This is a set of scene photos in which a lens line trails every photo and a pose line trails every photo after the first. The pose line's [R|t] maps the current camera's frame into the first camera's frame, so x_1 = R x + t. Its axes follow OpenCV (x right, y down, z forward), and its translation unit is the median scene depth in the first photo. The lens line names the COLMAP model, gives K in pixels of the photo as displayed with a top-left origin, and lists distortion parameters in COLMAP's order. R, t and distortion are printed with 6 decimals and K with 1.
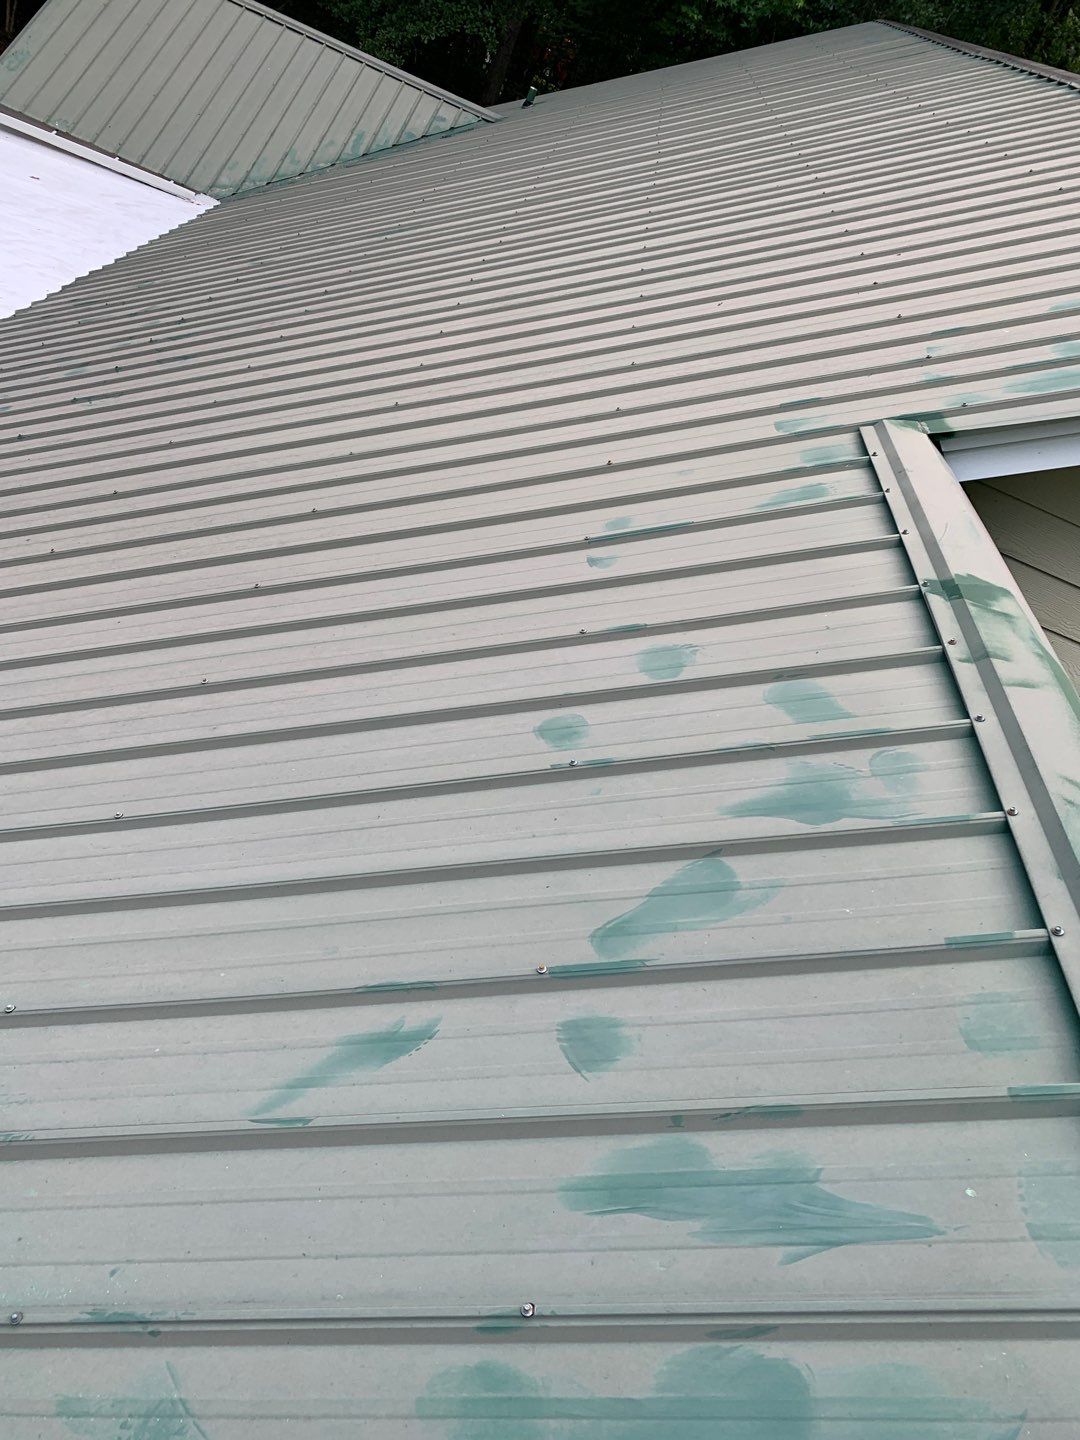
lens RADIAL K [[1094.9, 0, 549.9], [0, 1094.9, 716.3], [0, 0, 1]] dist [0.022349, -0.015880]
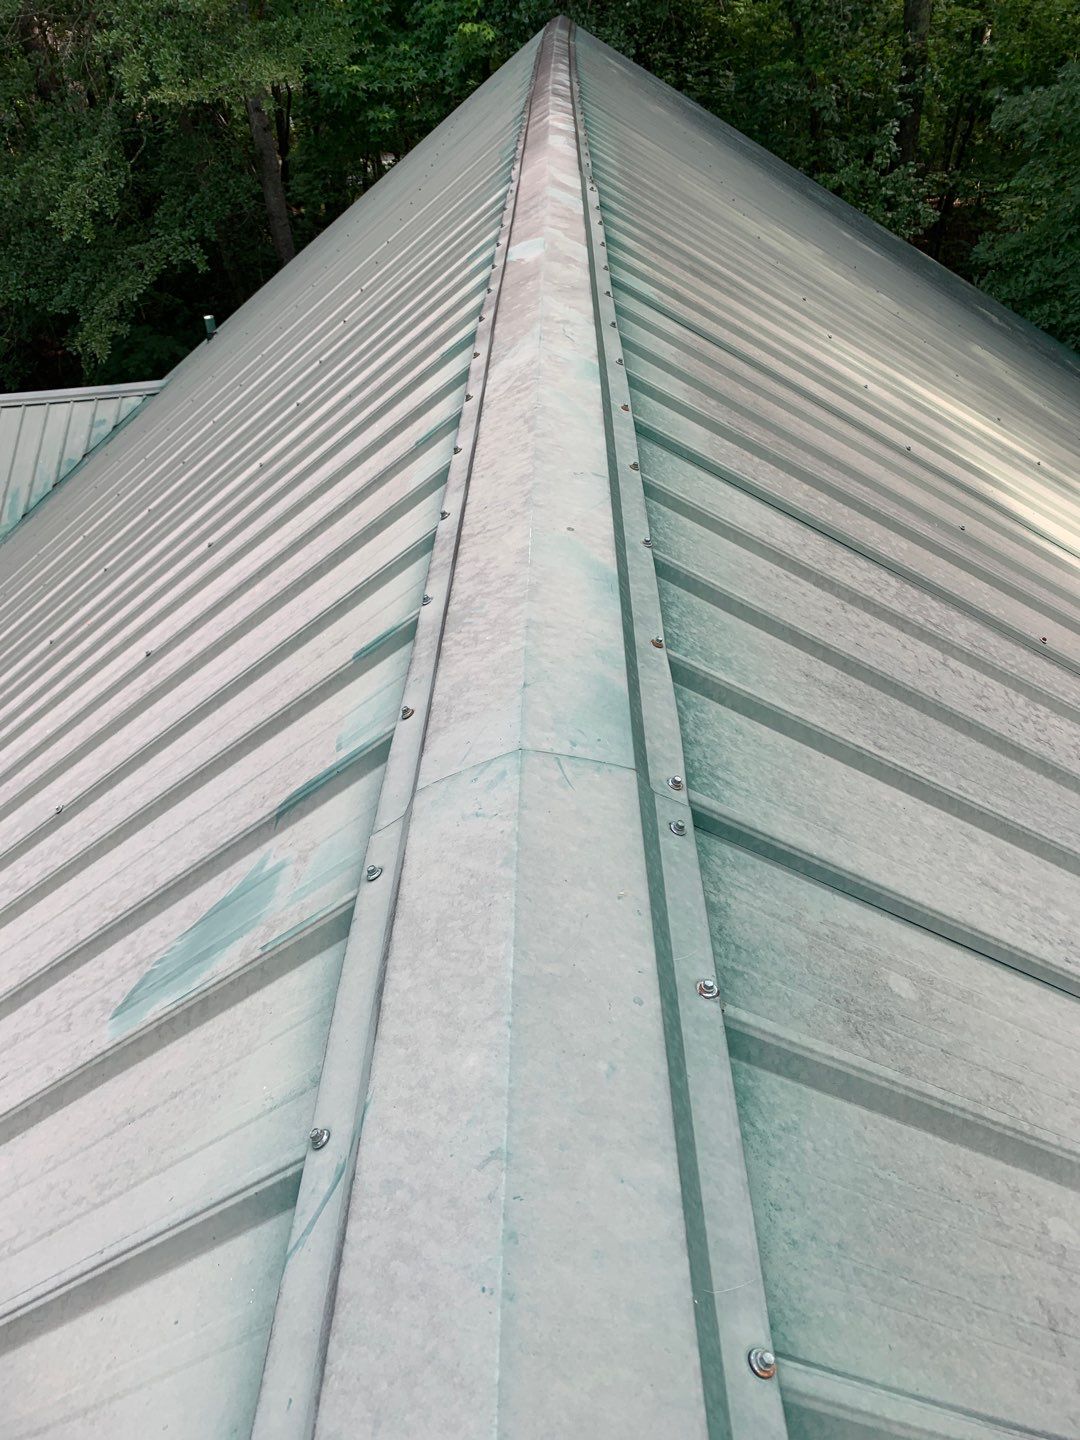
lens RADIAL K [[1094.9, 0, 541.8], [0, 1094.9, 706.5], [0, 0, 1]] dist [0.022349, -0.015880]
pose [[0.889542, -0.416111, -0.188591, 1.396120], [0.411014, 0.909143, -0.067287, -0.833771], [0.199455, -0.017659, 0.979748, 1.342118]]
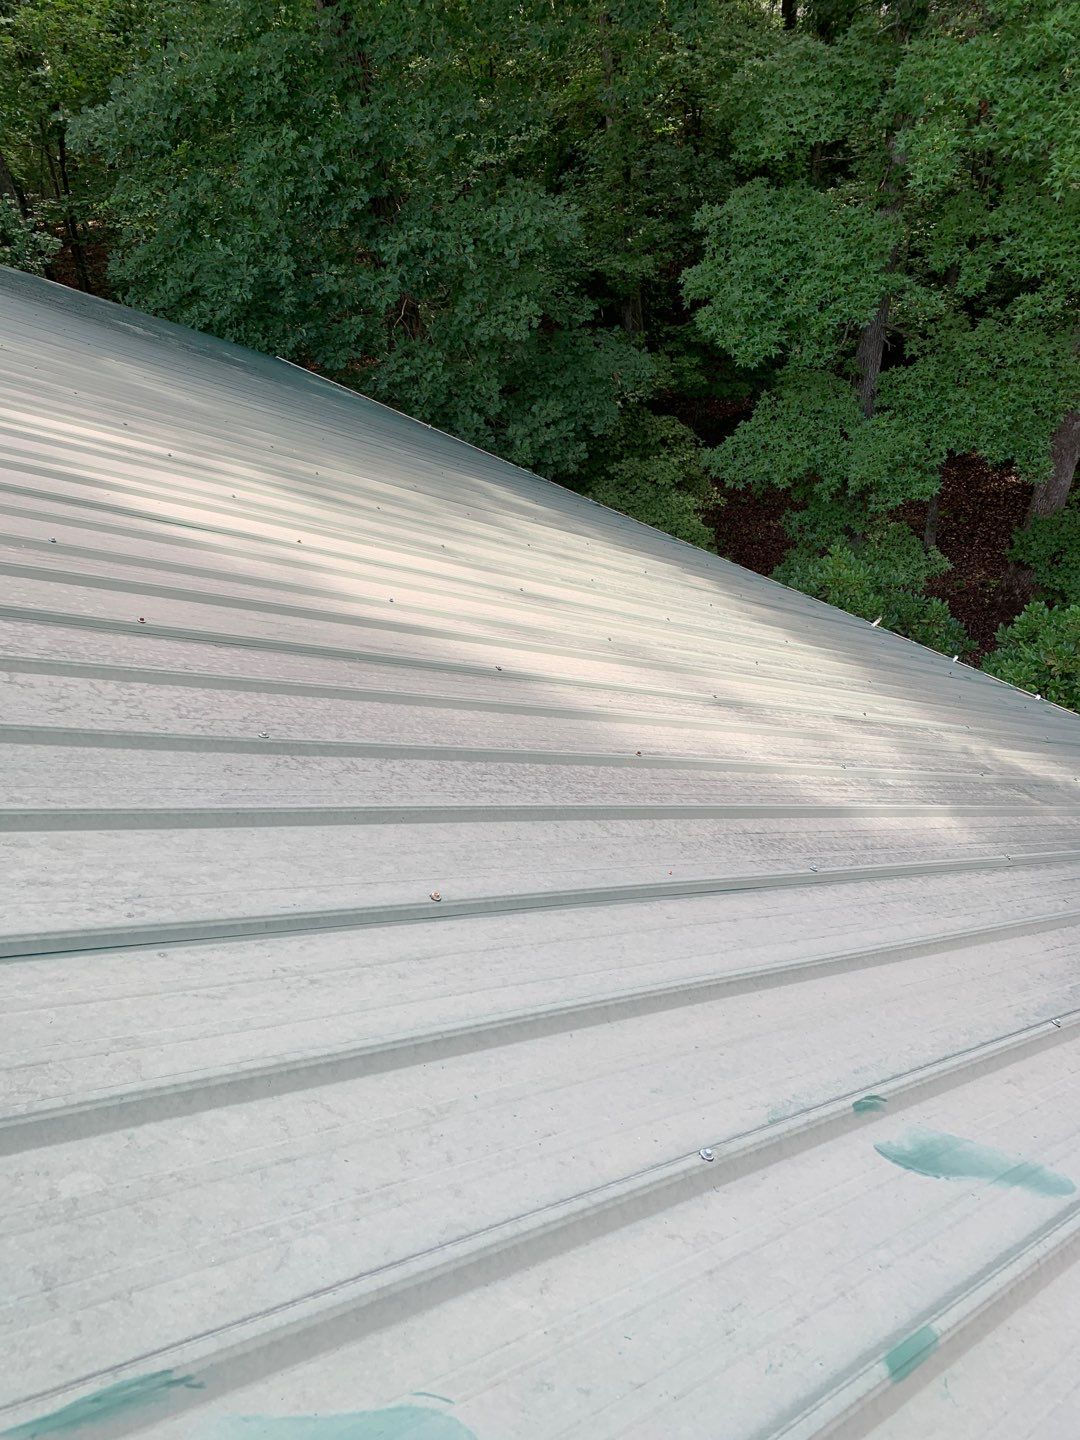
lens RADIAL K [[1094.9, 0, 532.7], [0, 1094.9, 710.0], [0, 0, 1]] dist [0.022349, -0.015880]
pose [[0.617360, -0.746455, 0.248339, 1.535401], [0.707601, 0.664848, 0.239329, -0.709682], [-0.343756, 0.027973, 0.938642, 1.327707]]
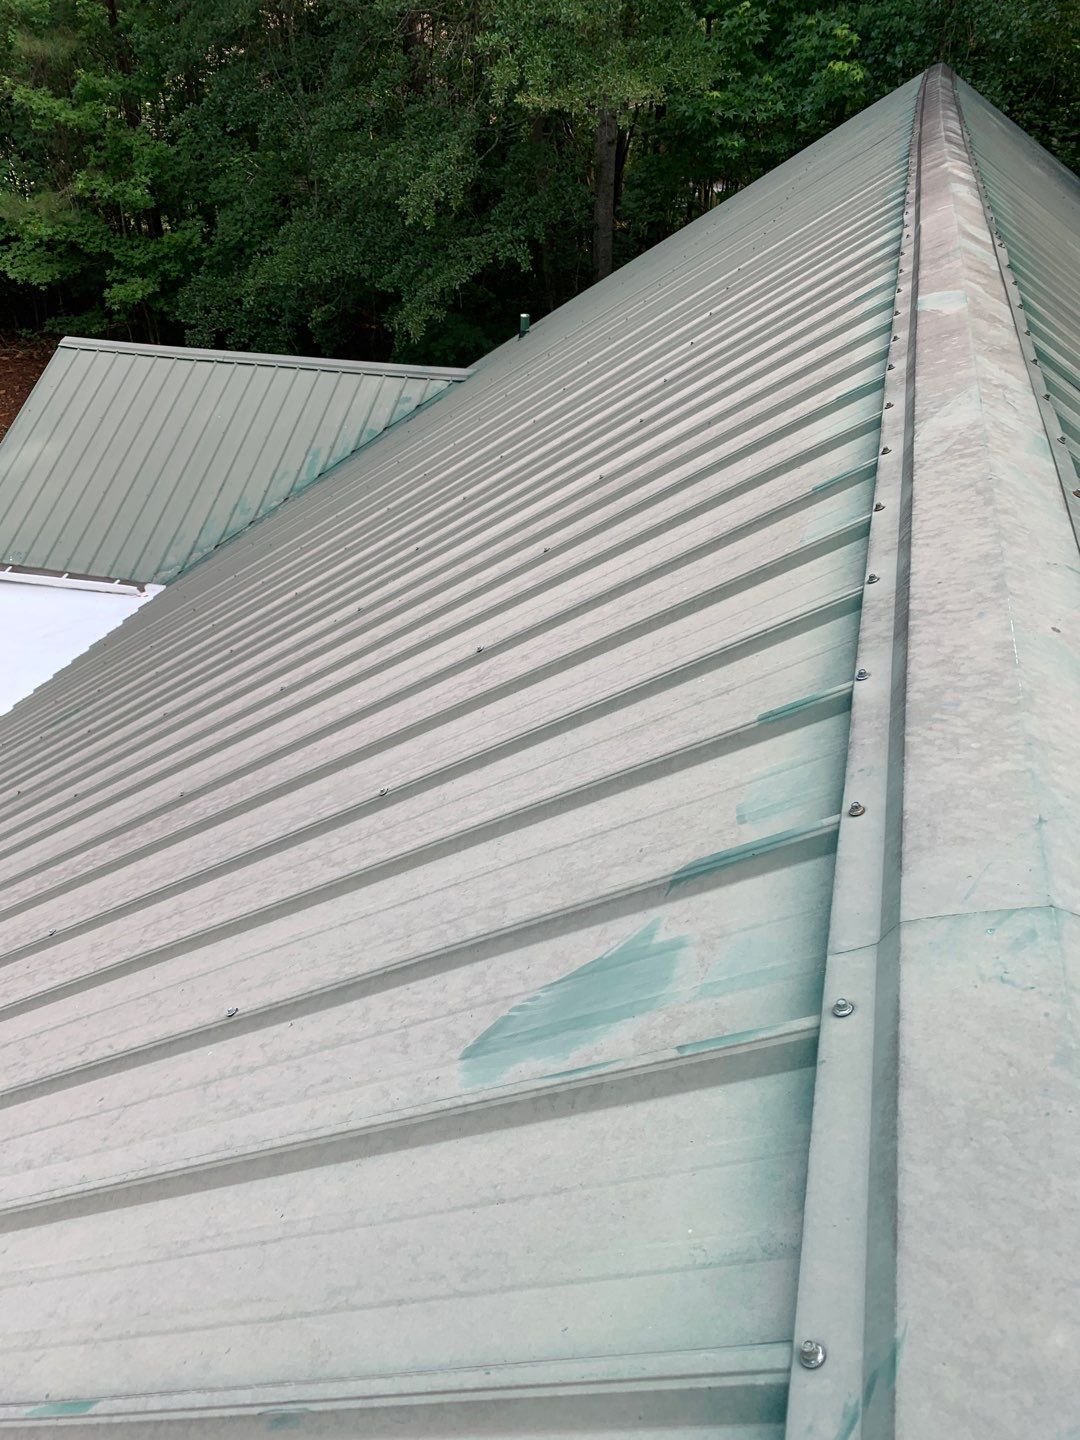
lens RADIAL K [[1094.9, 0, 544.7], [0, 1094.9, 704.1], [0, 0, 1]] dist [0.022349, -0.015880]
pose [[0.910489, -0.227321, -0.345449, 1.289227], [0.188826, 0.971725, -0.141758, -0.894507], [0.367906, 0.063839, 0.927669, 1.366543]]
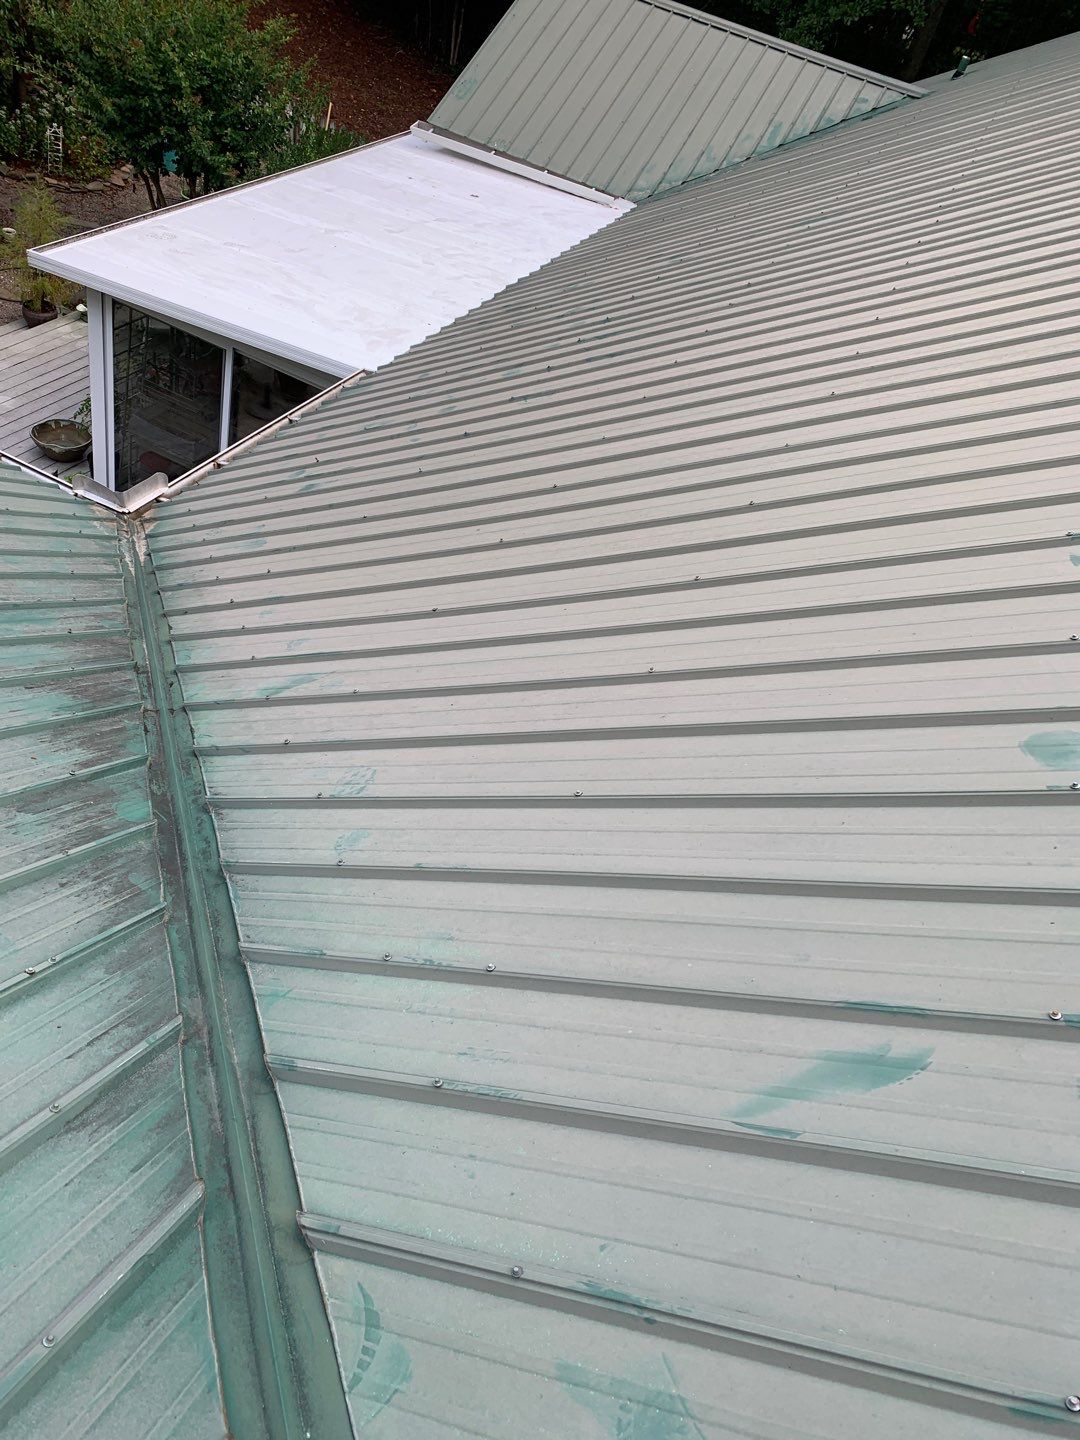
lens RADIAL K [[1094.9, 0, 550.8], [0, 1094.9, 712.1], [0, 0, 1]] dist [0.022349, -0.015880]
pose [[0.946251, 0.070622, -0.315629, -0.079381], [-0.070455, 0.997443, 0.011955, 0.001777], [0.315666, 0.010926, 0.948807, 0.008996]]
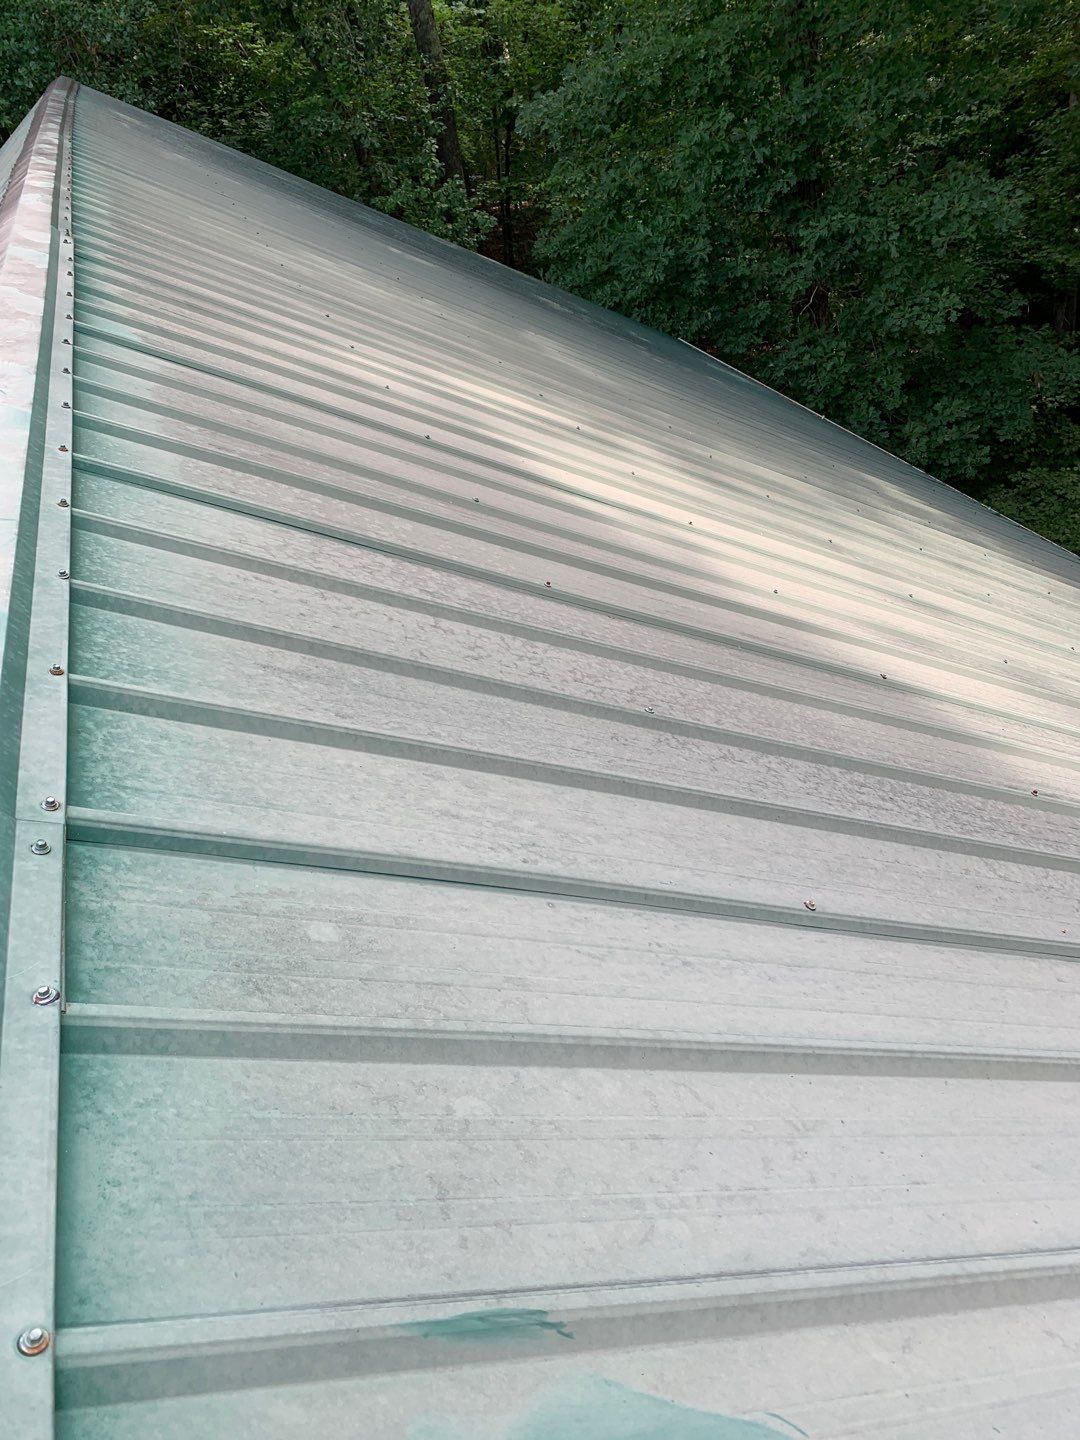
lens RADIAL K [[1094.9, 0, 533.5], [0, 1094.9, 705.5], [0, 0, 1]] dist [0.022349, -0.015880]
pose [[0.768396, -0.639280, 0.029809, 1.510045], [0.638153, 0.768889, 0.039624, -0.735478], [-0.048251, -0.011424, 0.998770, 1.342851]]
